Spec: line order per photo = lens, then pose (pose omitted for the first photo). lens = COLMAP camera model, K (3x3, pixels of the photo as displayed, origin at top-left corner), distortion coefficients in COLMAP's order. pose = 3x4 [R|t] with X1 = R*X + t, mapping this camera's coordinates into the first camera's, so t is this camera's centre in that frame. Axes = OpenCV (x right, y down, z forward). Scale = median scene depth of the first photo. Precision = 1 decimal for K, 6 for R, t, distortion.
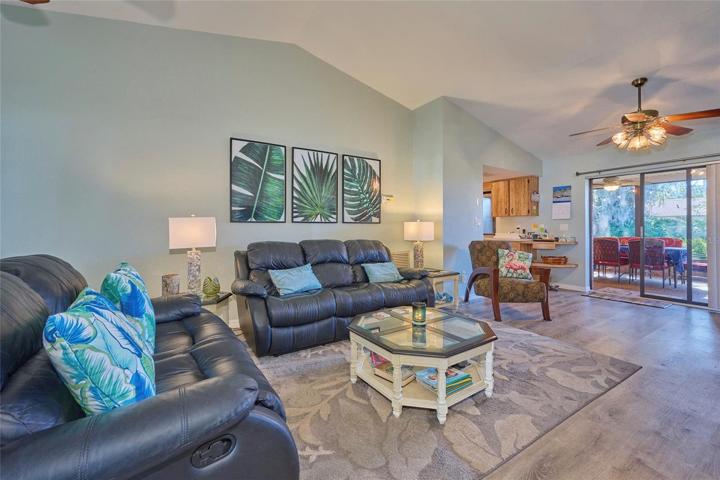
lens RADIAL K [[294.7, 0, 364.1], [0, 294.7, 226.9], [0, 0, 1]] dist [-0.001272, 0.000235]
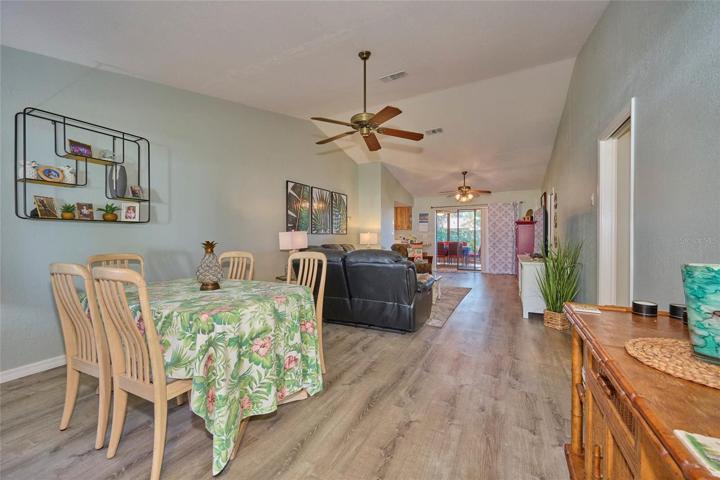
lens RADIAL K [[294.7, 0, 359.2], [0, 294.7, 239.4], [0, 0, 1]] dist [-0.001272, 0.000235]
pose [[0.863743, -0.009694, 0.503839, -0.752185], [0.005610, 0.999938, 0.009621, 0.001101], [-0.503901, -0.005483, 0.863744, -0.463153]]
